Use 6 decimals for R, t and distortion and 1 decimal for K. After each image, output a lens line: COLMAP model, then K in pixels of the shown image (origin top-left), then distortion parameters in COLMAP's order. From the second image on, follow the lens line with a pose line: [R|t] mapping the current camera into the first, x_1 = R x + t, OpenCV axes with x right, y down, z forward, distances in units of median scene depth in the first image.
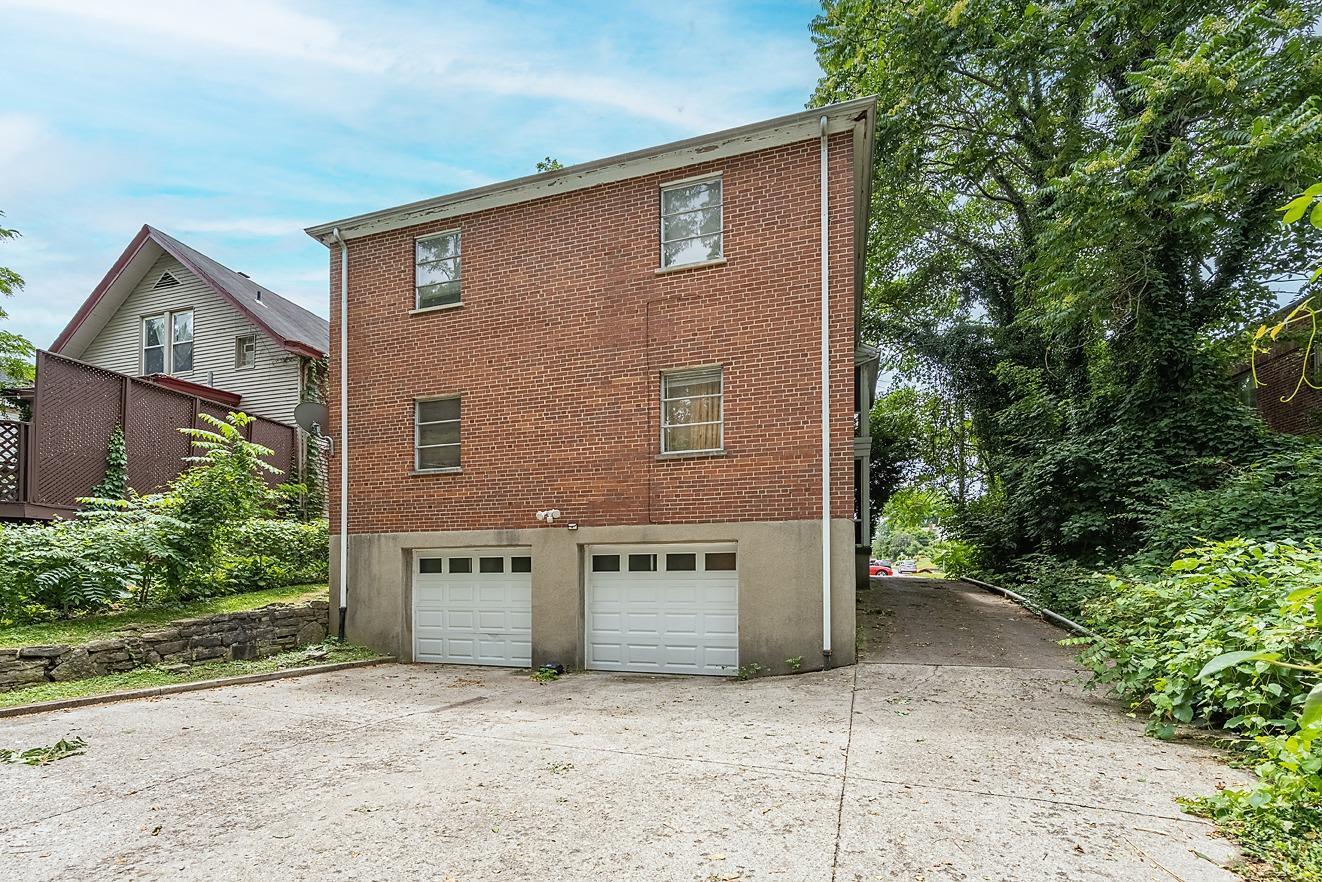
lens RADIAL K [[589.7, 0, 653.2], [0, 589.7, 438.9], [0, 0, 1]] dist [-0.001776, 0.000377]
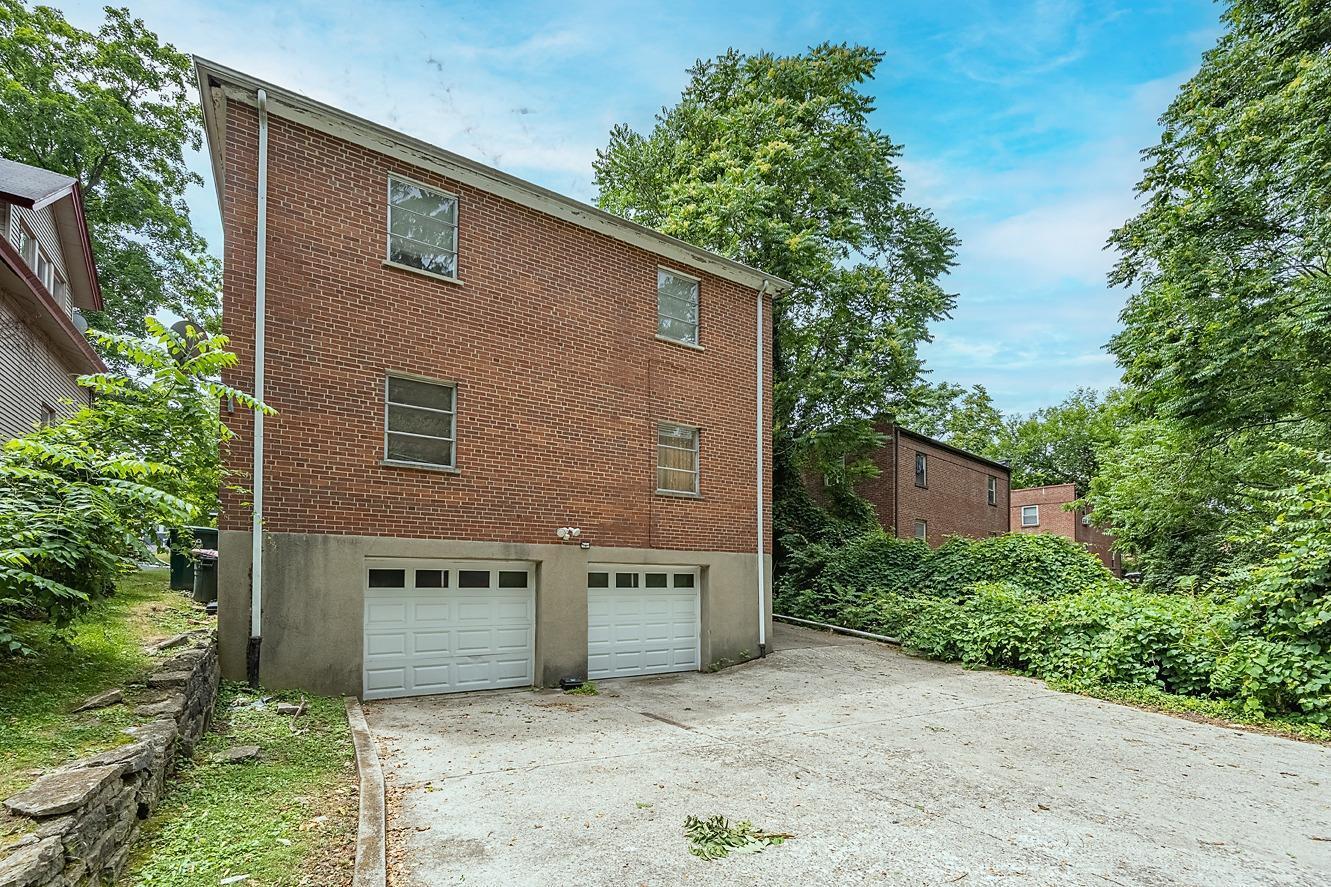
lens RADIAL K [[541.3, 0, 662.2], [0, 541.3, 448.6], [0, 0, 1]] dist [0.010445, -0.000105]
pose [[0.658107, 0.196604, 0.726802, -0.787280], [-0.172599, 0.978994, -0.108537, 0.060545], [-0.732874, -0.054016, 0.678217, 0.246432]]
